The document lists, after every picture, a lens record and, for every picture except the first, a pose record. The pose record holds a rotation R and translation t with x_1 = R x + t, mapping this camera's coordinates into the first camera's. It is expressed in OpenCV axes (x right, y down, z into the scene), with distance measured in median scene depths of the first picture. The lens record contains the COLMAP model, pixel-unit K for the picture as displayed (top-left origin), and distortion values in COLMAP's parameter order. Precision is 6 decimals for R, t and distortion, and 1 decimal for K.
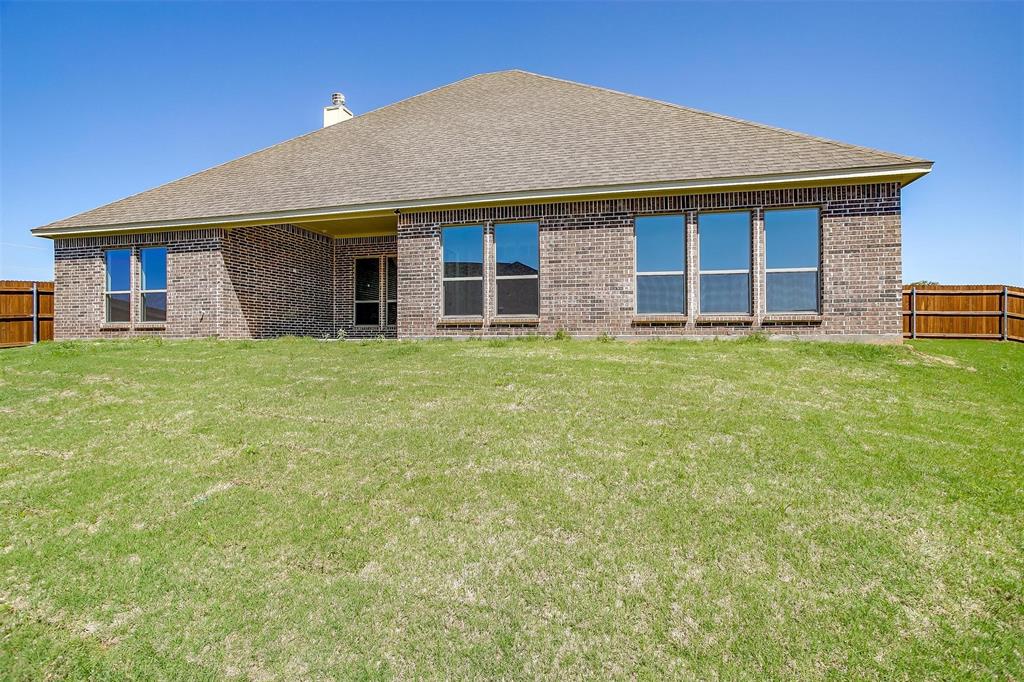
lens RADIAL K [[397.3, 0, 512.0], [0, 397.3, 341.0], [0, 0, 1]] dist [-0.036151, 0.012678]
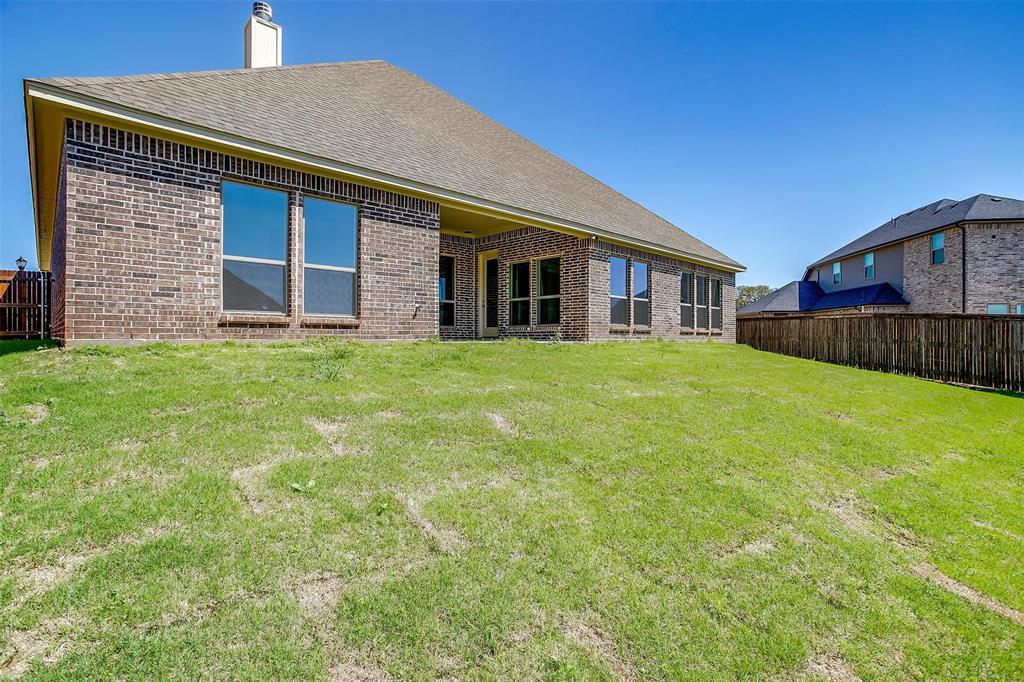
lens RADIAL K [[501.5, 0, 515.1], [0, 501.5, 338.1], [0, 0, 1]] dist [-0.054951, 0.031913]
pose [[0.570417, 0.006753, 0.821327, -1.454854], [0.007354, 0.999884, -0.013329, 0.002348], [-0.821322, 0.013643, 0.570301, 0.279350]]
